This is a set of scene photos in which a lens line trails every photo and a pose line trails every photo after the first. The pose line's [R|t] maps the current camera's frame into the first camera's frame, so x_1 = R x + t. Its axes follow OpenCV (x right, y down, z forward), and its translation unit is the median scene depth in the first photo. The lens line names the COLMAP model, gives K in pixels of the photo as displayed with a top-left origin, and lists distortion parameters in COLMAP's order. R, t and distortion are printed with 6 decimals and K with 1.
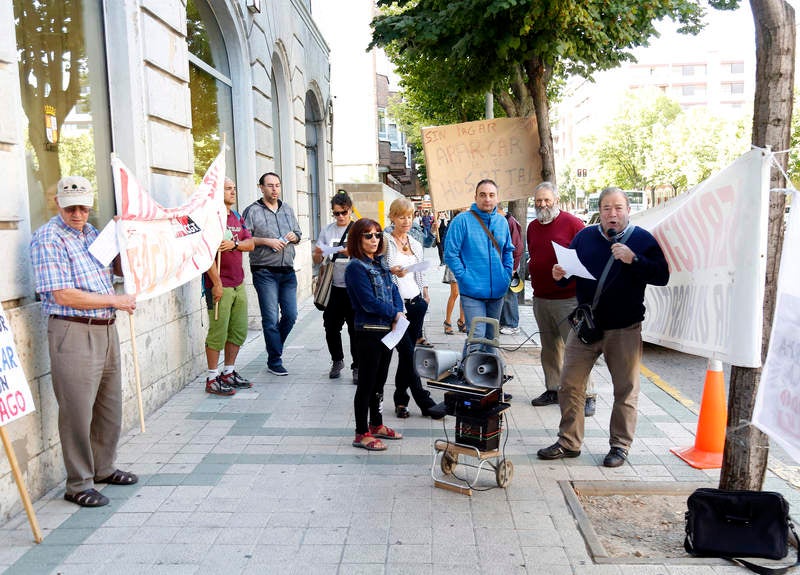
lens RADIAL K [[691.5, 0, 367.1], [0, 691.5, 286.0], [0, 0, 1]] dist [0.017204, 0.021759]
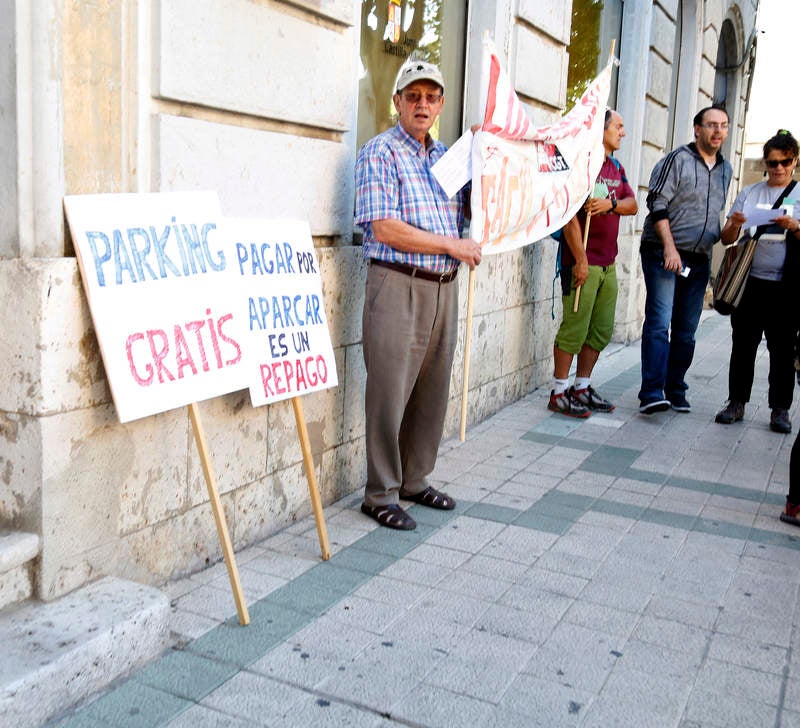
lens RADIAL K [[853.4, 0, 398.5], [0, 853.4, 336.0], [0, 0, 1]] dist [0.002279, 0.024918]
pose [[0.920718, 0.116536, -0.372422, -0.076373], [-0.103460, 0.993113, 0.054980, 0.063155], [0.376265, -0.012090, 0.926433, 0.163692]]
